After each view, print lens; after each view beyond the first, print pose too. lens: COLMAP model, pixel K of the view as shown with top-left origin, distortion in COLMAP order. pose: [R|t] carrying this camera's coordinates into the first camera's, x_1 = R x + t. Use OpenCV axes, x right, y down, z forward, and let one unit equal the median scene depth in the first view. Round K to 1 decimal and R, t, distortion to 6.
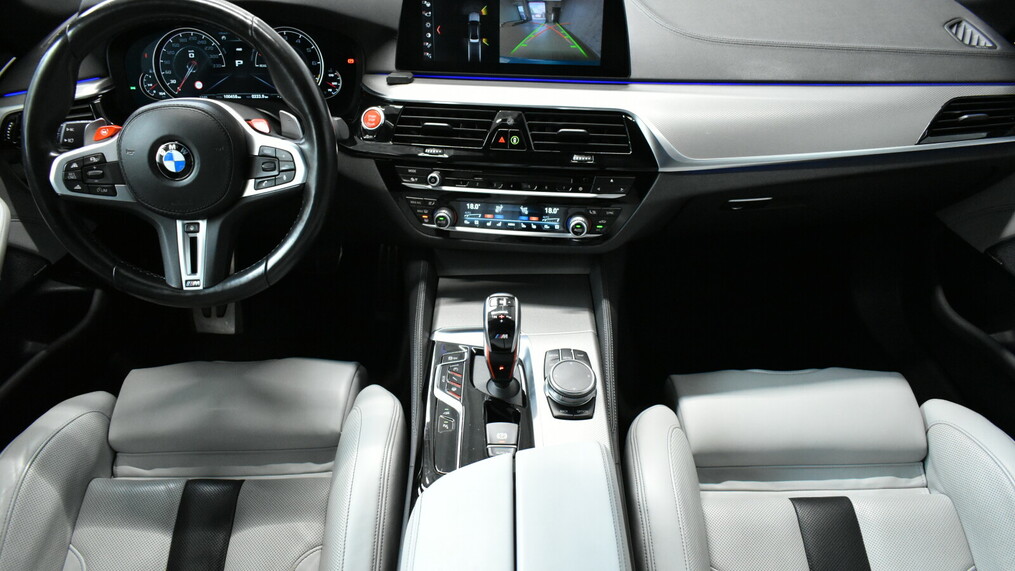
lens RADIAL K [[749.7, 0, 477.0], [0, 749.7, 272.1], [0, 0, 1]] dist [-0.011589, 0.013200]
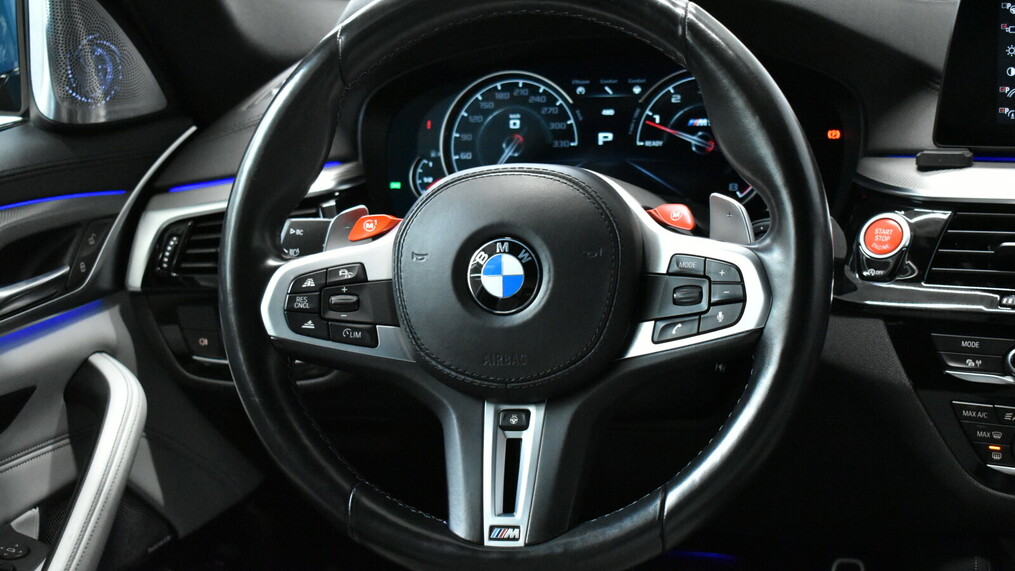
lens RADIAL K [[1669.2, 0, 506.4], [0, 1669.2, 286.1], [0, 0, 1]] dist [0.002065, 0.000000]
pose [[0.967667, 0.025049, -0.250986, -0.116531], [-0.098468, 0.953616, -0.284466, 0.165409], [0.232218, 0.299983, 0.925249, -0.024911]]
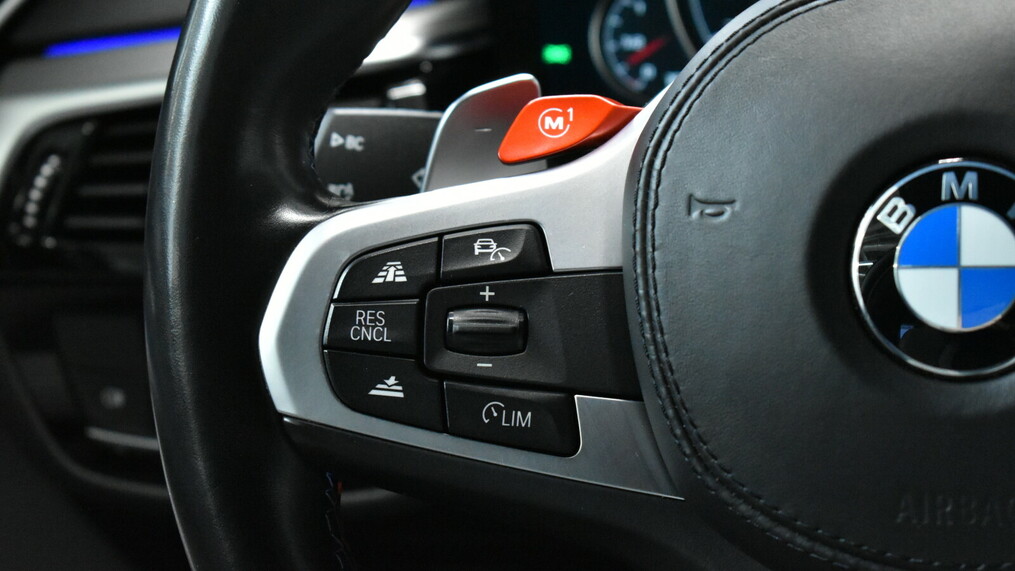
lens RADIAL K [[2302.8, 0, 504.9], [0, 2302.8, 282.4], [0, 0, 1]] dist [0.039254, 0.000000]
pose [[0.962324, 0.051809, -0.266923, -0.344445], [-0.129475, 0.950551, -0.282291, 0.018322], [0.239099, 0.306215, 0.921447, 0.458744]]
